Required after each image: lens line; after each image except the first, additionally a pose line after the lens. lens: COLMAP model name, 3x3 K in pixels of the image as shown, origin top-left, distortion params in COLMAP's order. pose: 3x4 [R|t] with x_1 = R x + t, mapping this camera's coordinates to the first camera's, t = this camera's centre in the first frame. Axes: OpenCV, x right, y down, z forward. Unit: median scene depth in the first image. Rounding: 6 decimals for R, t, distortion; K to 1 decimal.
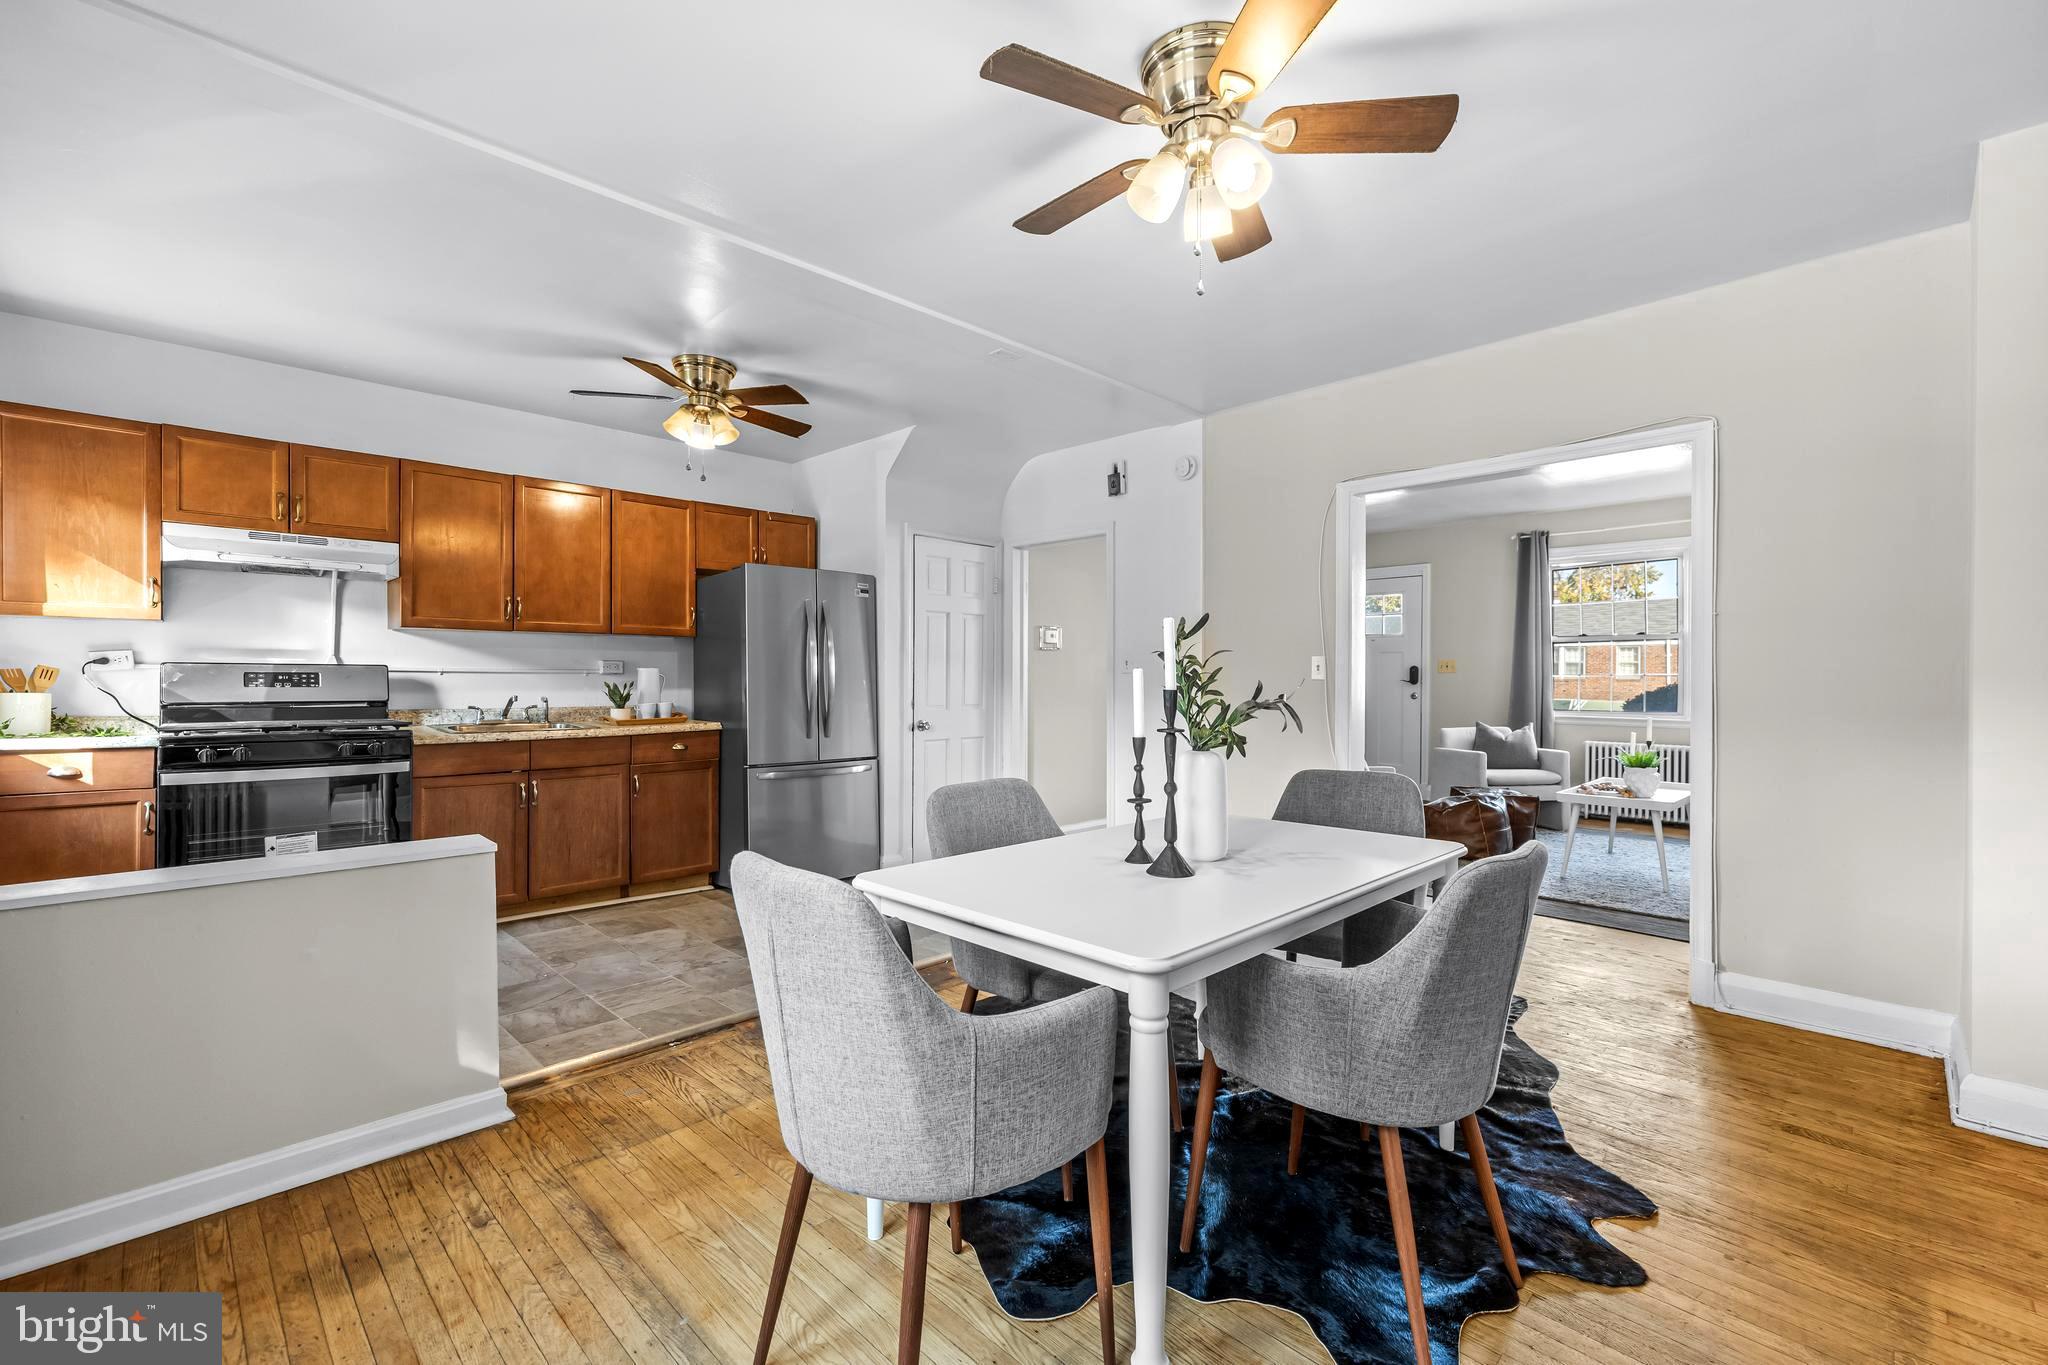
lens RADIAL K [[874.7, 0, 1003.4], [0, 874.7, 682.2], [0, 0, 1]] dist [-0.001160, -0.000362]
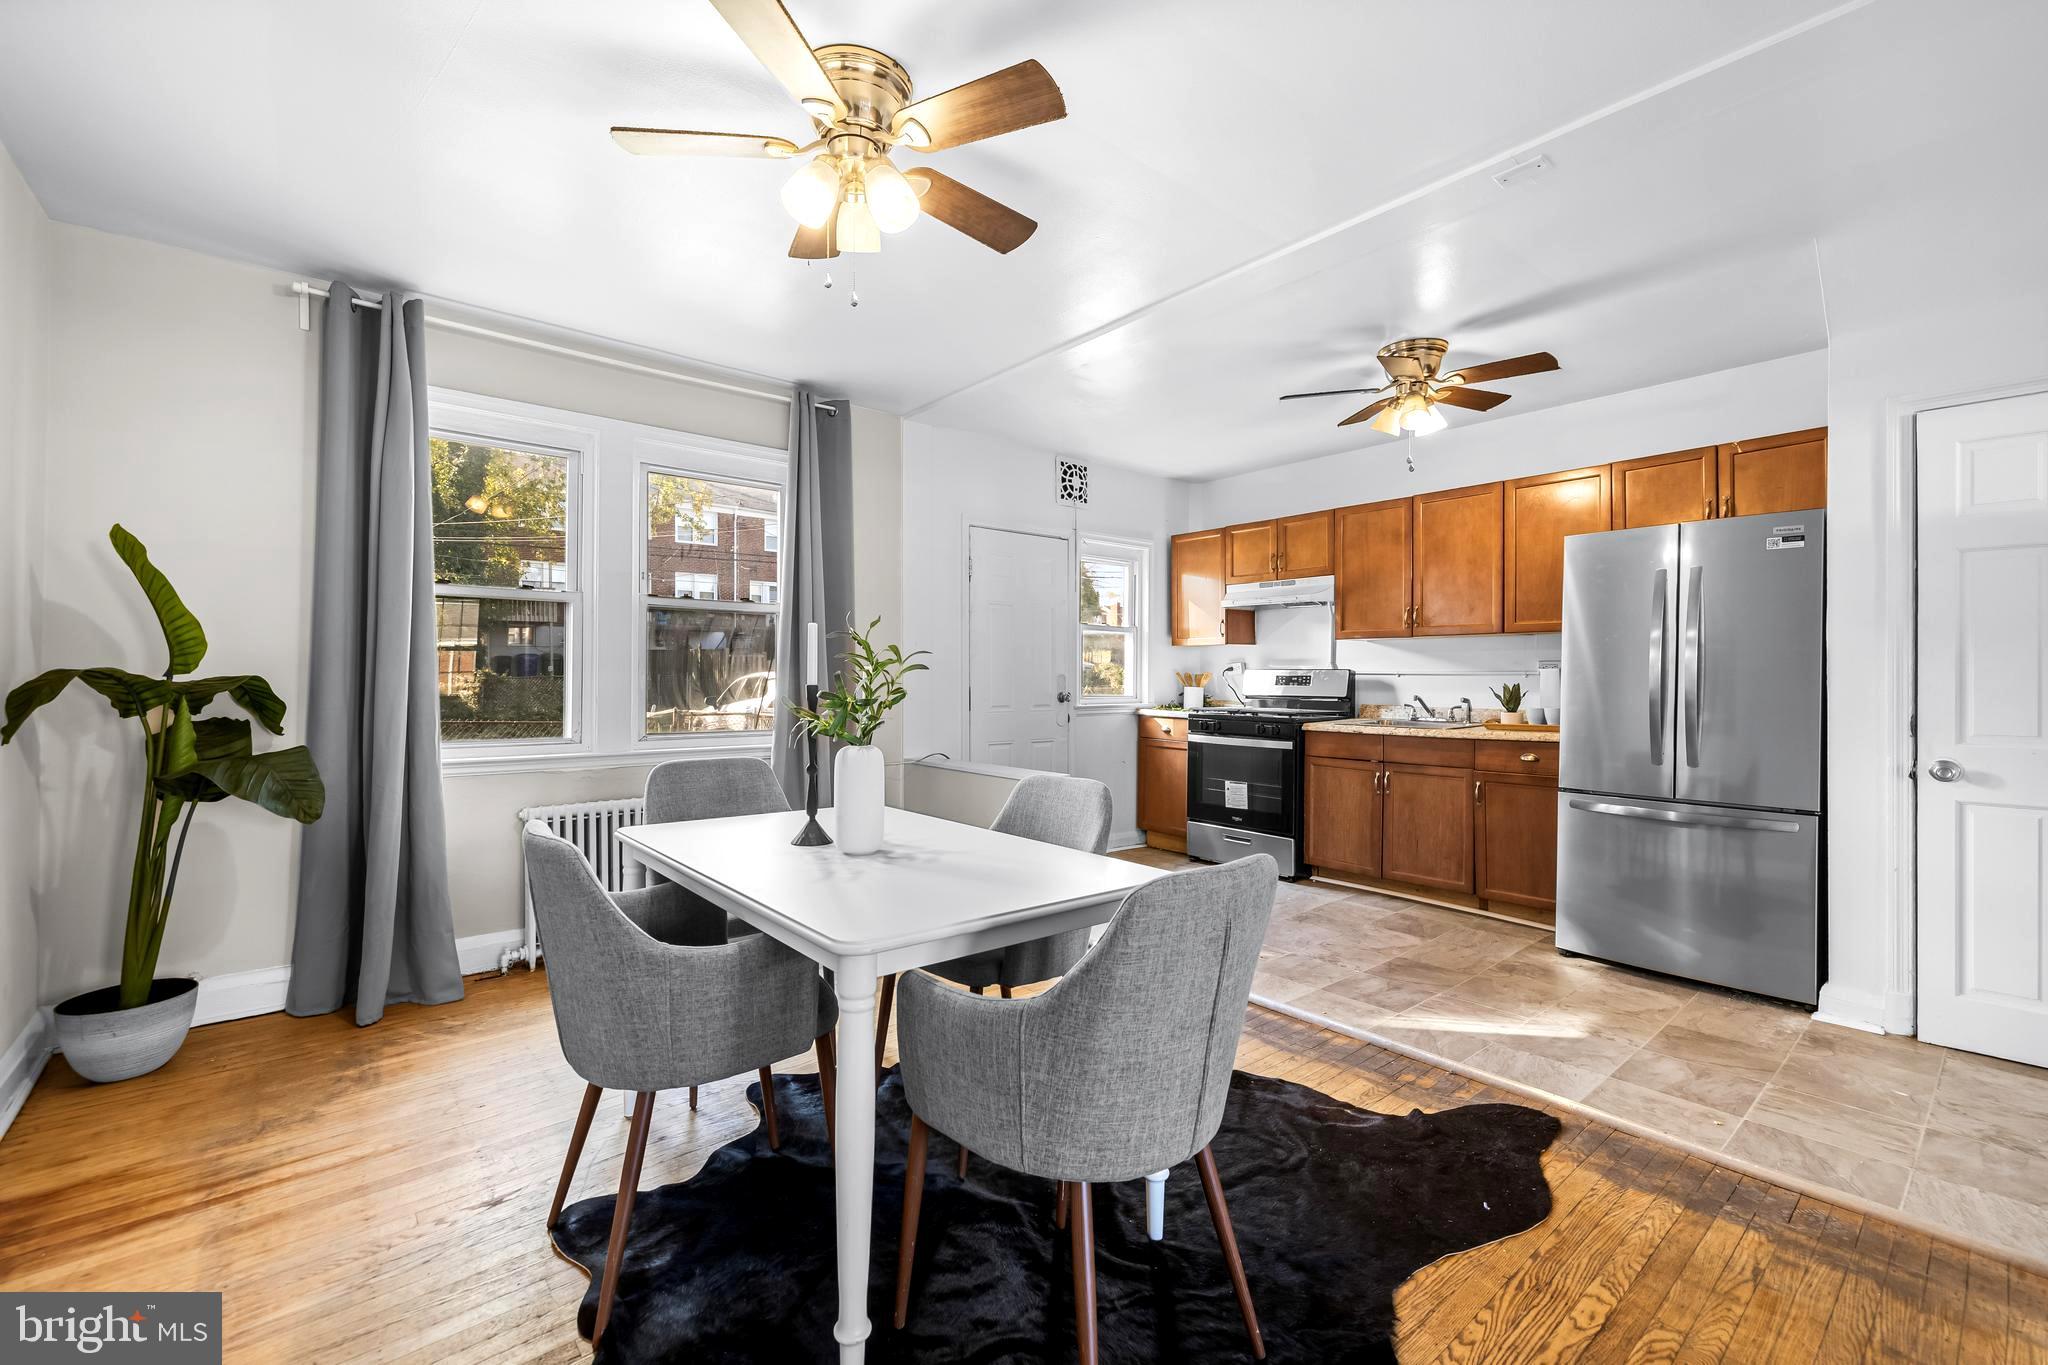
lens RADIAL K [[874.7, 0, 1004.6], [0, 874.7, 675.7], [0, 0, 1]] dist [-0.001160, -0.000362]
pose [[-0.106082, -0.006825, -0.994334, 0.602495], [-0.009593, 0.999937, -0.005840, 0.001896], [0.994311, 0.008919, -0.106141, 0.617302]]
